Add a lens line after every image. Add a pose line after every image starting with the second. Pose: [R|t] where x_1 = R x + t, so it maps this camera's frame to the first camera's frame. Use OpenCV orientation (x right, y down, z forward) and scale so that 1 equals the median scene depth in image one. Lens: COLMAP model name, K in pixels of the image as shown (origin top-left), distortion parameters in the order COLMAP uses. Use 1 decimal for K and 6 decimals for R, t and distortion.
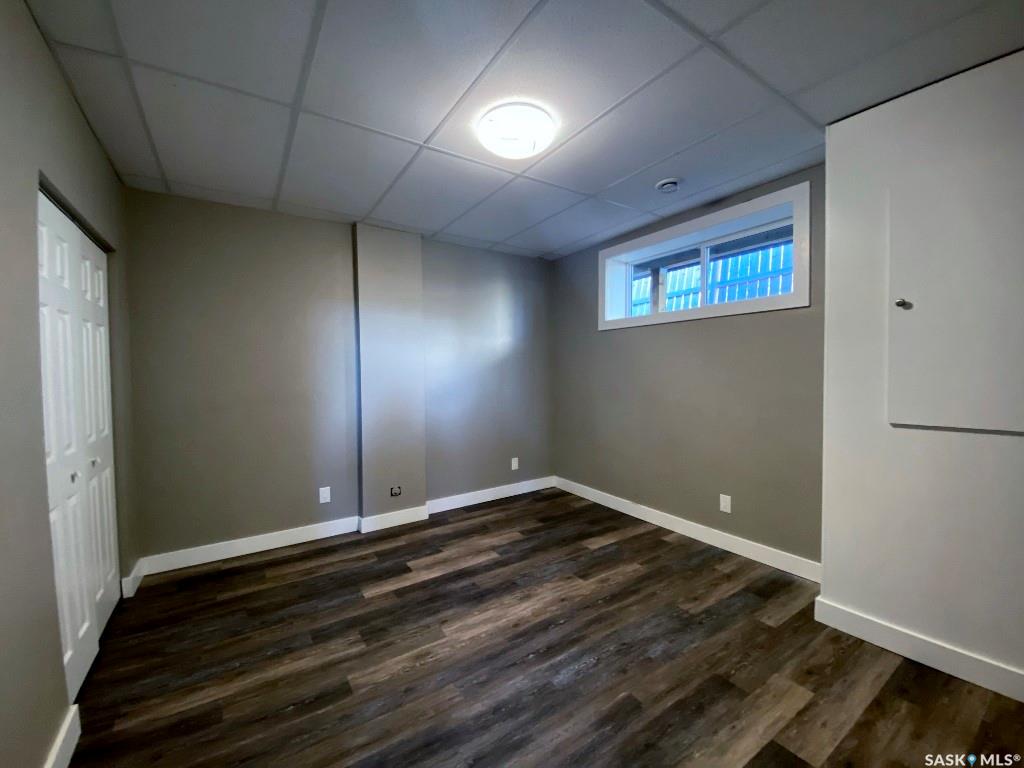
lens RADIAL K [[413.1, 0, 510.7], [0, 413.1, 382.6], [0, 0, 1]] dist [0.043554, -0.030415]
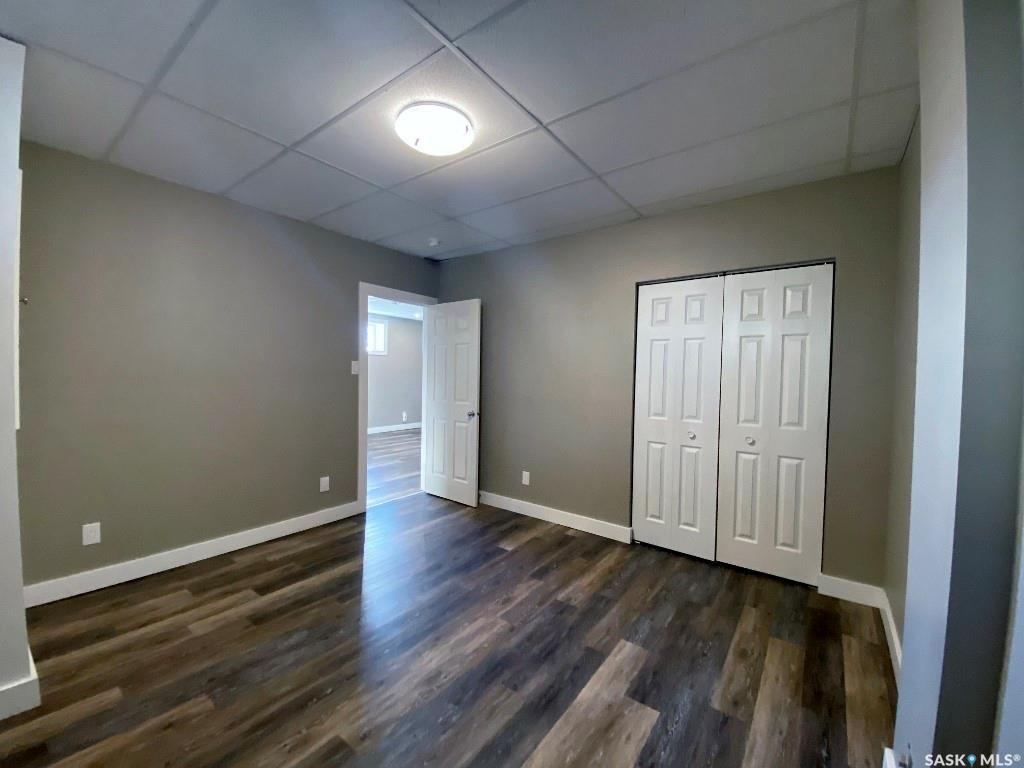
lens RADIAL K [[413.1, 0, 510.7], [0, 413.1, 382.6], [0, 0, 1]] dist [0.043554, -0.030415]
pose [[-0.941196, 0.006183, -0.337804, 0.164844], [-0.012341, 0.998536, 0.052663, -0.055066], [0.337635, 0.053735, -0.939742, 1.823470]]
